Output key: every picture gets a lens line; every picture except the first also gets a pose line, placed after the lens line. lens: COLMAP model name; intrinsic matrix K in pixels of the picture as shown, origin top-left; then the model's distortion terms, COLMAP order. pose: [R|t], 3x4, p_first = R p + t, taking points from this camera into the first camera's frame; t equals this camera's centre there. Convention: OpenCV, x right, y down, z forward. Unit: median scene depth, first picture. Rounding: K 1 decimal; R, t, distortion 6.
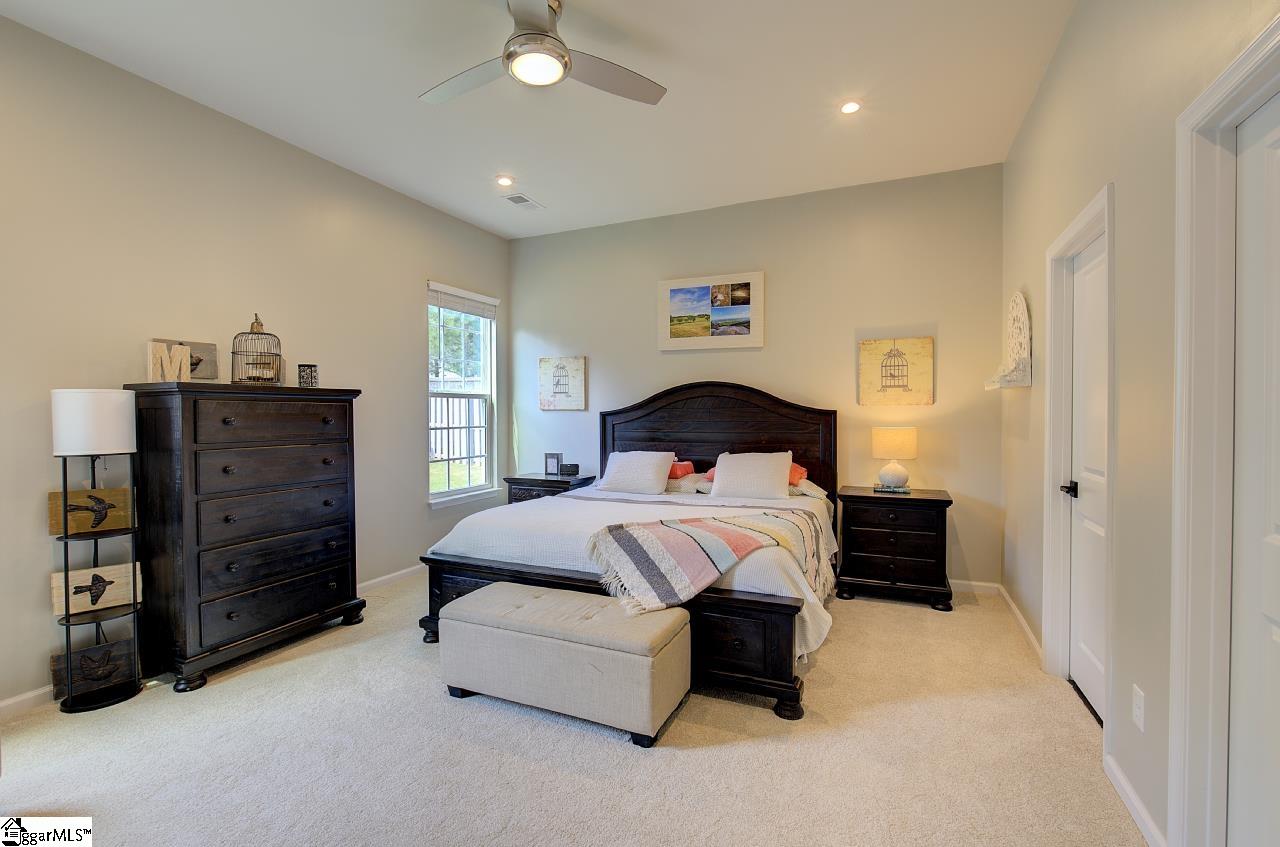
lens RADIAL K [[569.6, 0, 644.0], [0, 569.6, 419.3], [0, 0, 1]] dist [-0.001740, -0.000244]
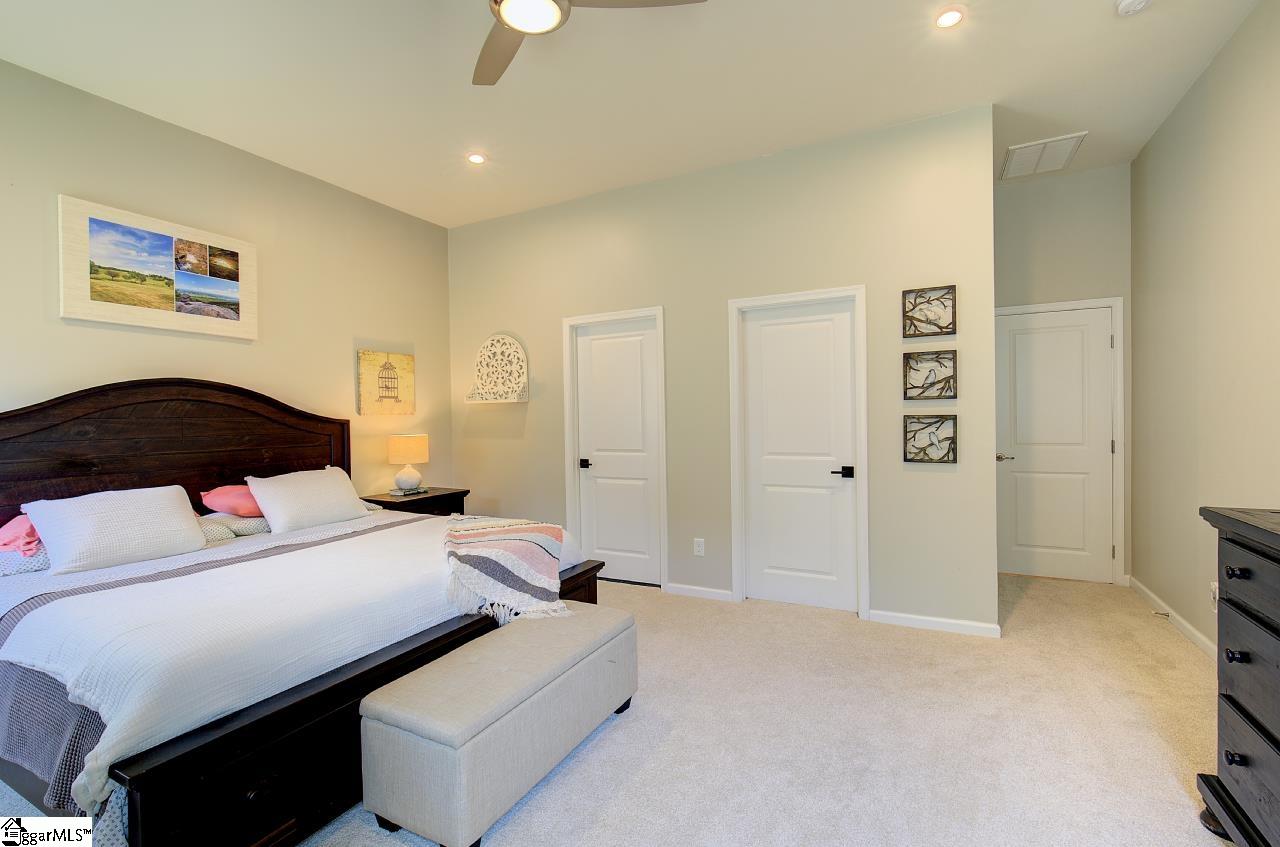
lens RADIAL K [[562.5, 0, 643.4], [0, 562.5, 422.2], [0, 0, 1]] dist [-0.003848, 0.000198]
pose [[0.061512, -0.003863, 0.998099, -0.521220], [0.030433, 0.999535, 0.001993, 0.001306], [-0.997642, 0.030253, 0.061601, 0.411636]]
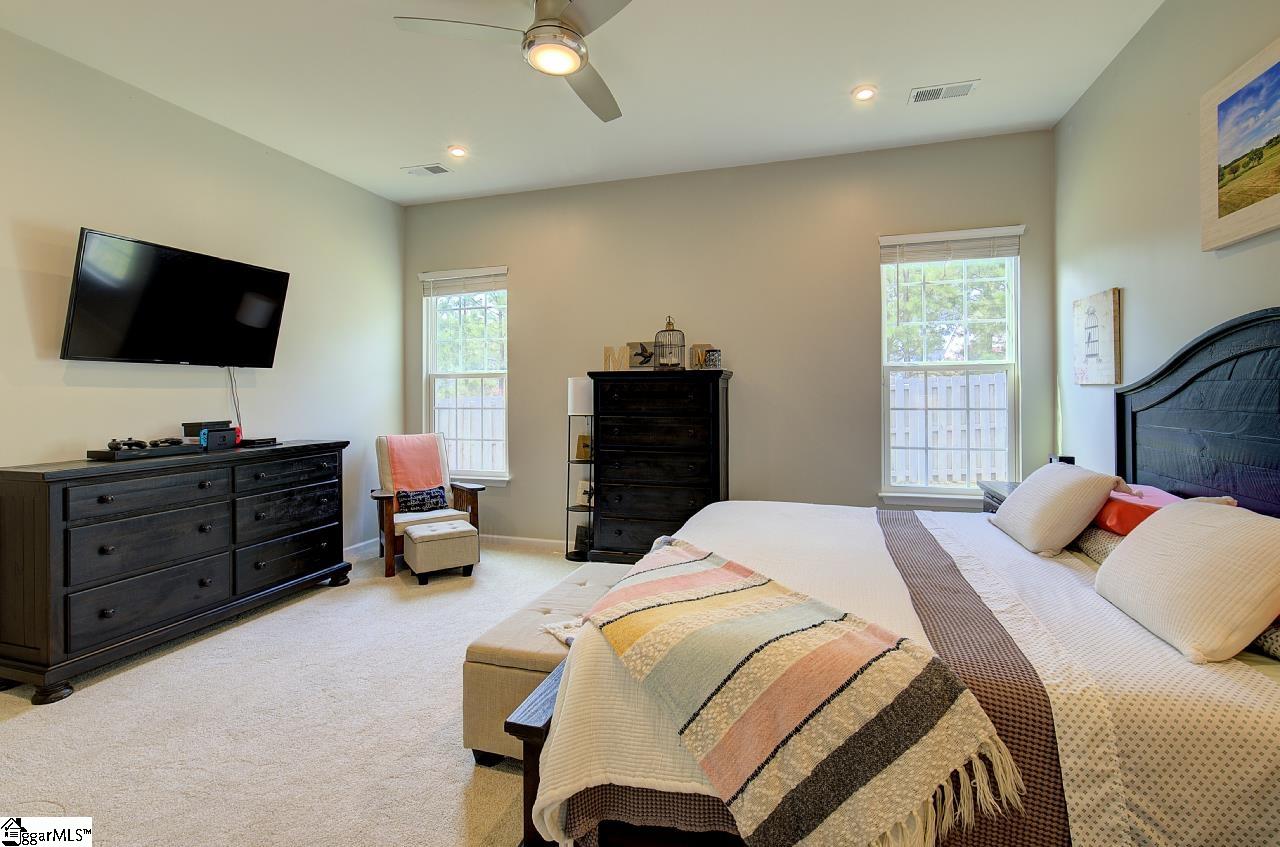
lens RADIAL K [[587.5, 0, 635.3], [0, 587.5, 397.2], [0, 0, 1]] dist [-0.001386, -0.000170]
pose [[0.112010, 0.009617, -0.993661, 0.459597], [-0.010501, 0.999909, 0.008494, -0.005399], [0.993652, 0.009483, 0.112101, 0.531950]]
